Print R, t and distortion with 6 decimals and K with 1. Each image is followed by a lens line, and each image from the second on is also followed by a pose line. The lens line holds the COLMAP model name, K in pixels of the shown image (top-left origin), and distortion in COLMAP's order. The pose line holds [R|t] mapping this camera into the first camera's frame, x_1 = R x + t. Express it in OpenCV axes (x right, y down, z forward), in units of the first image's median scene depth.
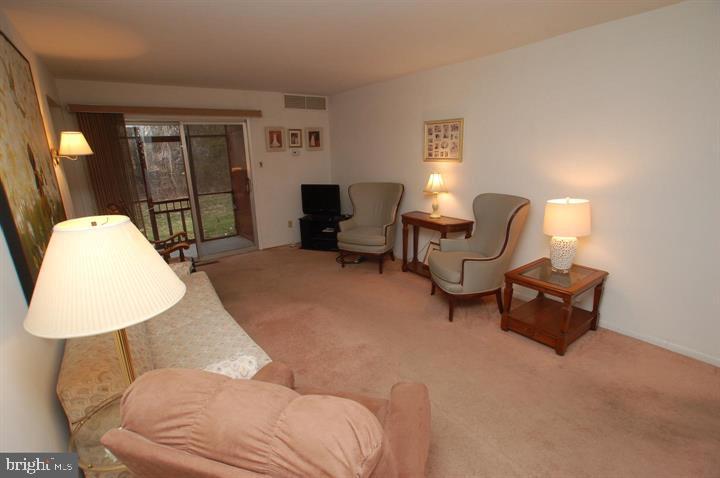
lens RADIAL K [[347.2, 0, 360.6], [0, 347.2, 236.1], [0, 0, 1]] dist [-0.018942, 0.005135]
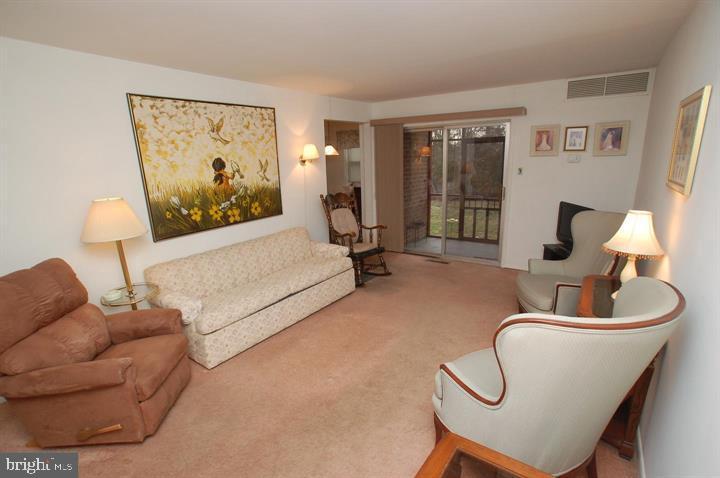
lens RADIAL K [[347.2, 0, 367.1], [0, 347.2, 240.1], [0, 0, 1]] dist [-0.018942, 0.005135]
pose [[0.344617, 0.244981, -0.906214, 0.384562], [-0.218866, 0.959712, 0.176213, -0.110997], [0.912873, 0.137614, 0.384351, 0.353765]]
